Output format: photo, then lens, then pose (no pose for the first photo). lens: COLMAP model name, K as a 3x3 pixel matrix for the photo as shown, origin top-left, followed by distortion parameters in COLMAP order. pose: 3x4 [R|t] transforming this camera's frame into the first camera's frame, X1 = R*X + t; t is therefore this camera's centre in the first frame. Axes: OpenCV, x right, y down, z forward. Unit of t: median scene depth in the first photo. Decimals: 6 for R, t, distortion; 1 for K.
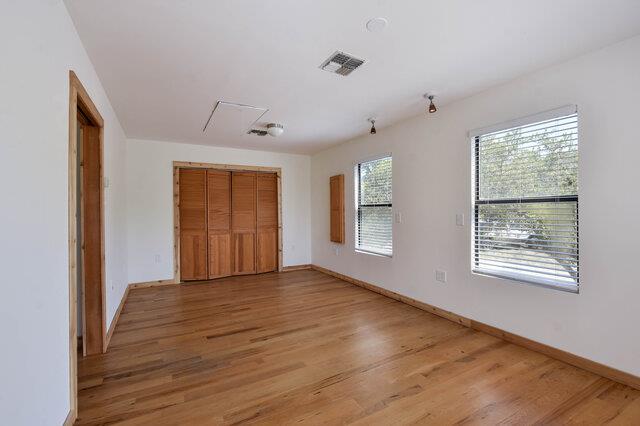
lens RADIAL K [[290.0, 0, 320.0], [0, 290.0, 213.0], [0, 0, 1]] dist [0.000525, 0.000061]
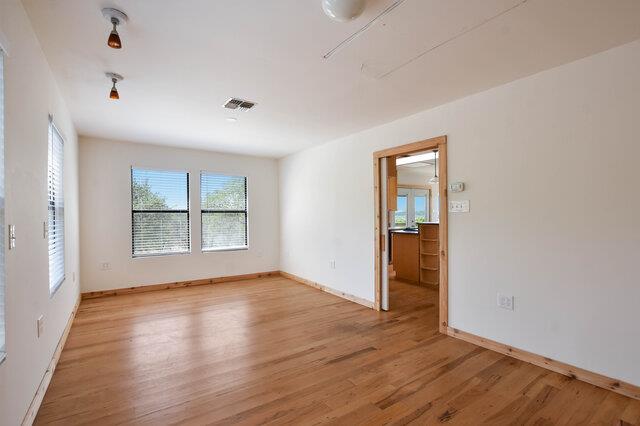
lens RADIAL K [[290.0, 0, 320.0], [0, 290.0, 213.0], [0, 0, 1]] dist [0.000525, 0.000061]
pose [[-0.993938, 0.014229, -0.109017, -0.117269], [0.013538, 0.999883, 0.007083, -0.021496], [0.109105, 0.005565, -0.994015, 1.965674]]
